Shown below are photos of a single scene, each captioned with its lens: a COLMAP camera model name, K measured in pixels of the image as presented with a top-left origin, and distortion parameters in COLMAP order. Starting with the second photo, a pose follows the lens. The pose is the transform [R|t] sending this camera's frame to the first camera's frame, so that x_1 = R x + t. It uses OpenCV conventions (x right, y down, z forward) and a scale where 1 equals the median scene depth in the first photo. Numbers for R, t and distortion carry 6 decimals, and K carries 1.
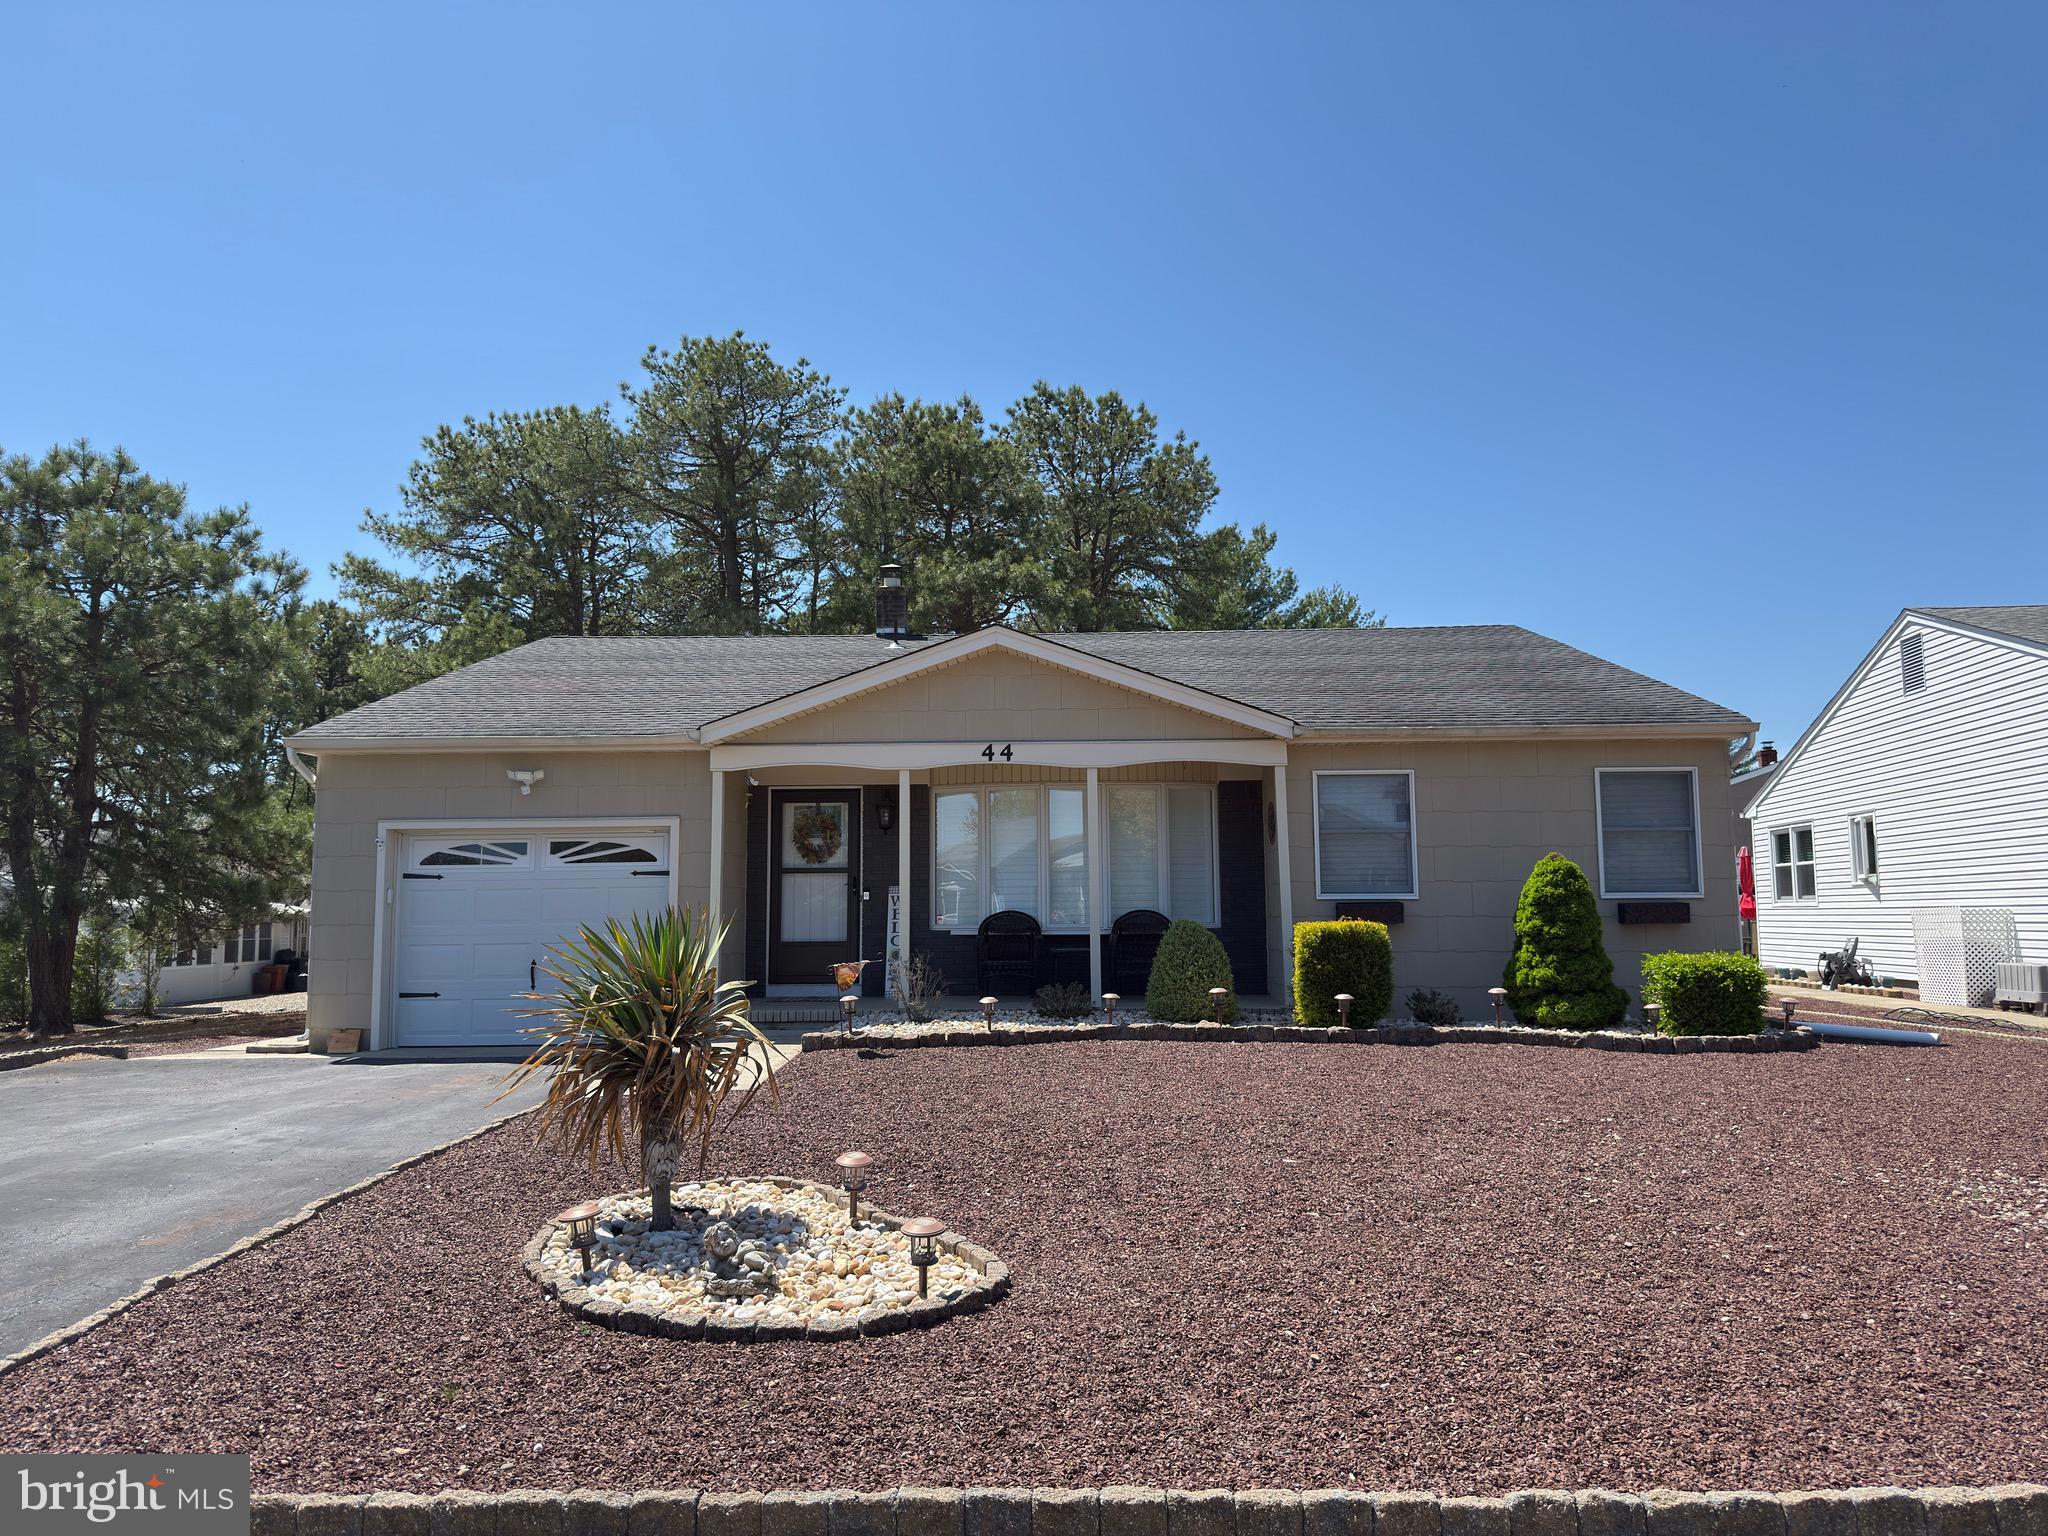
lens RADIAL K [[1424.1, 0, 1024.0], [0, 1424.1, 768.0], [0, 0, 1]] dist [0.076845, -0.126212]
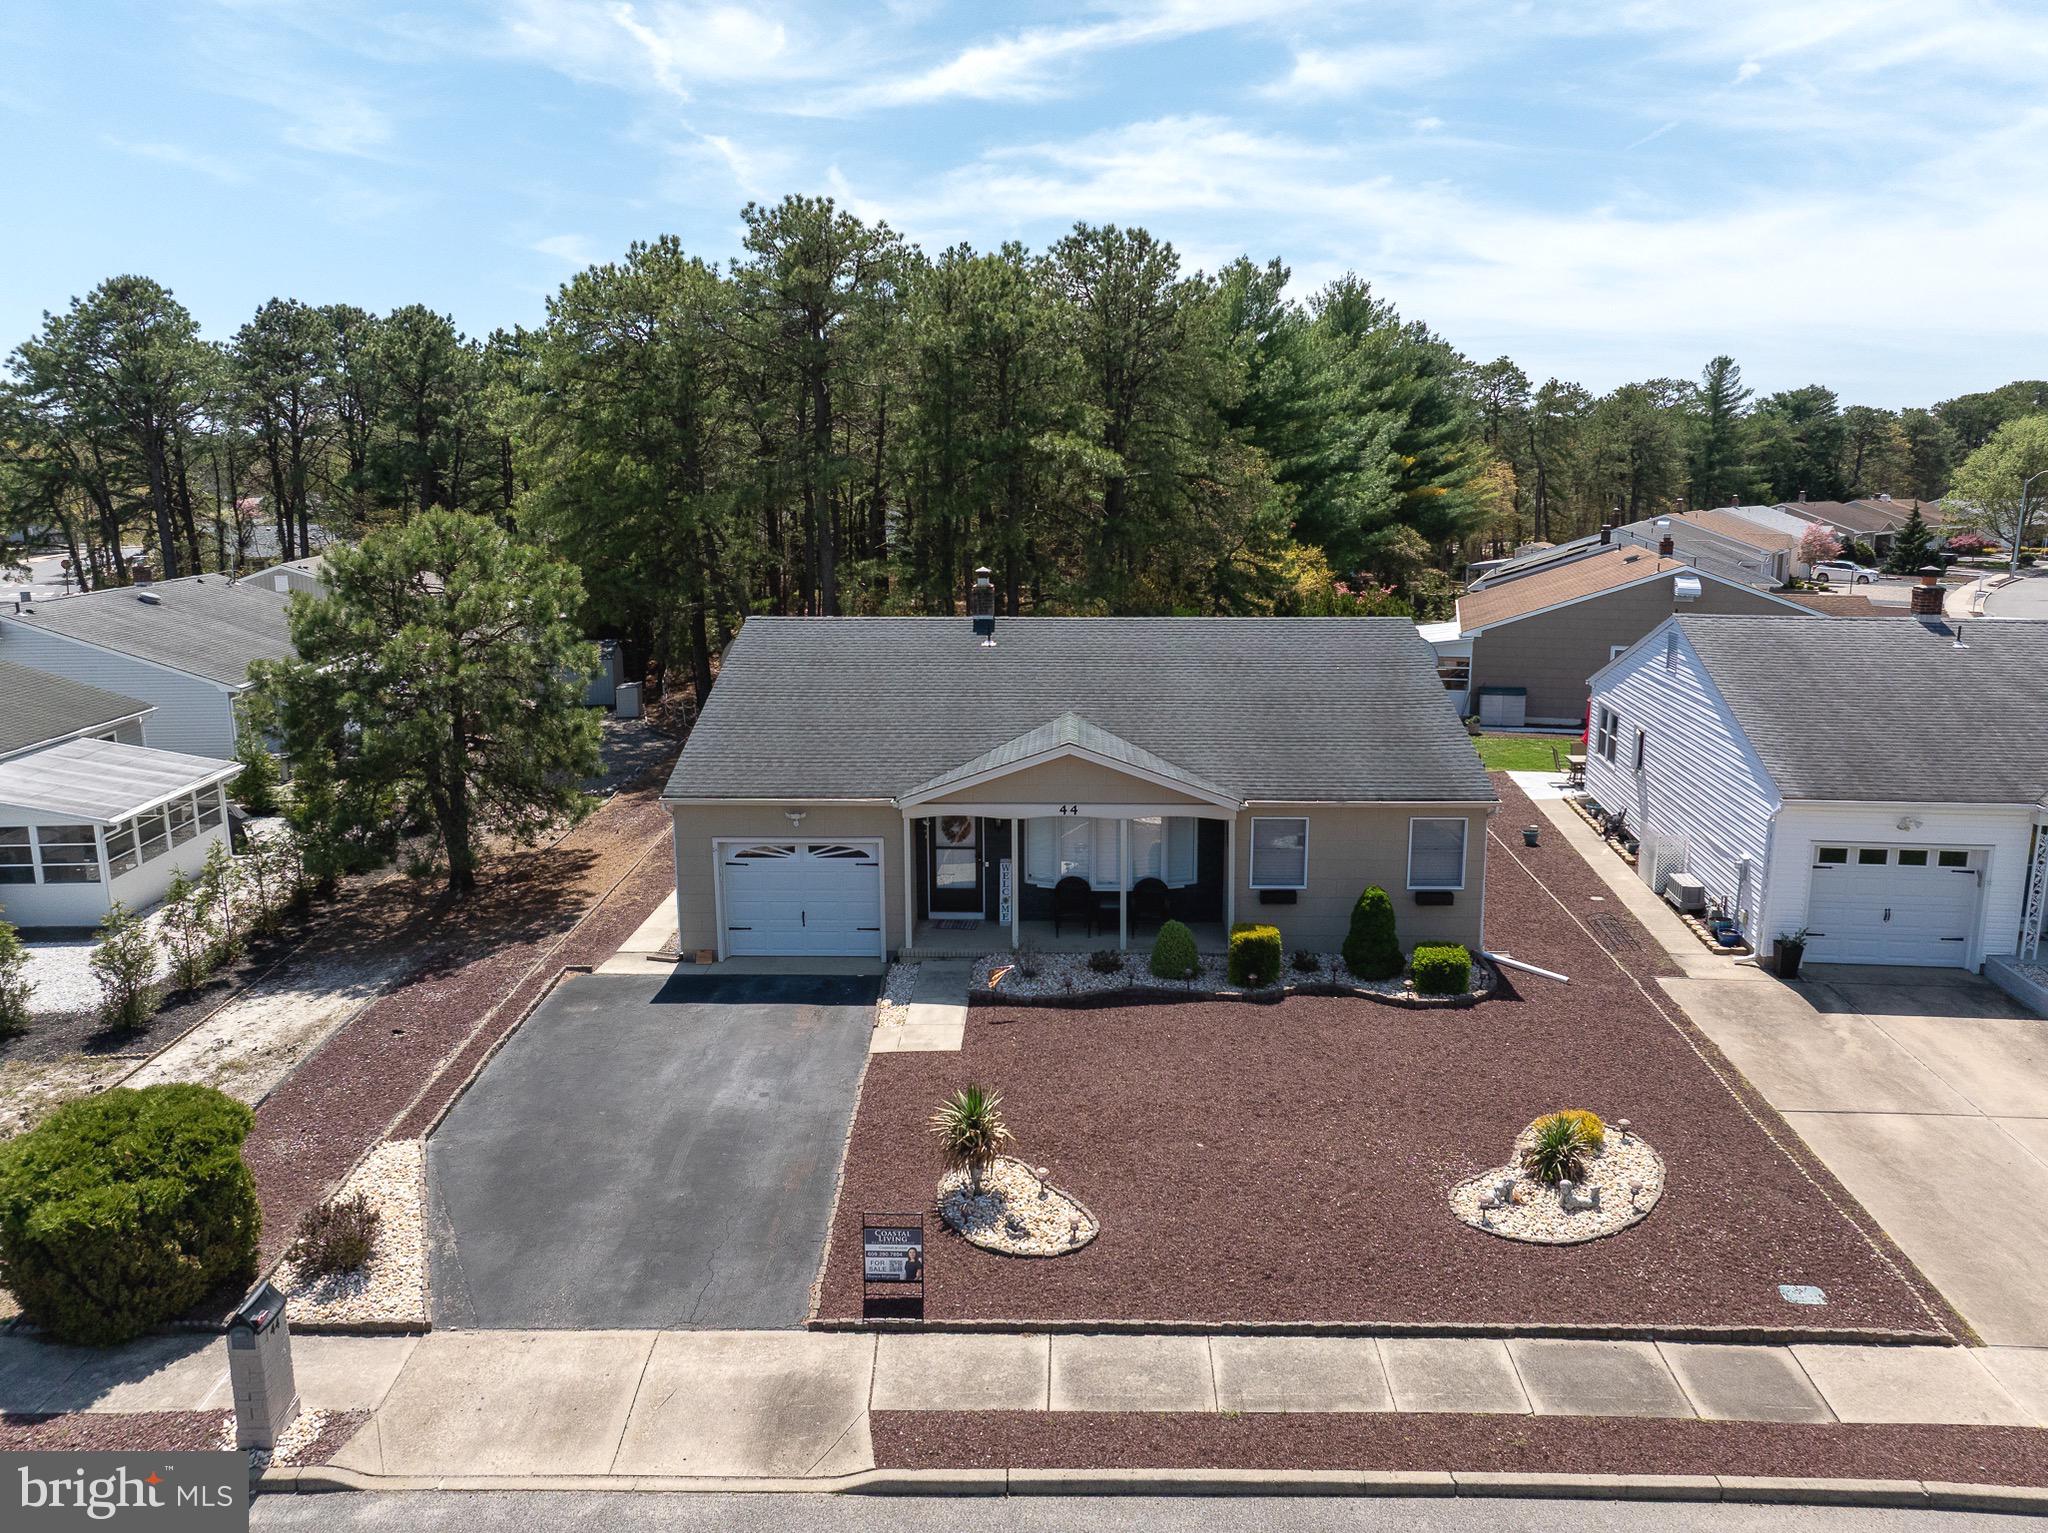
lens RADIAL K [[1433.1, 0, 1027.7], [0, 1433.1, 738.4], [0, 0, 1]] dist [-0.040290, -0.000347]
pose [[0.999948, 0.007366, -0.007016, -0.037818], [-0.005063, 0.958562, 0.284838, -0.389717], [0.008824, -0.284788, 0.958550, -0.423015]]
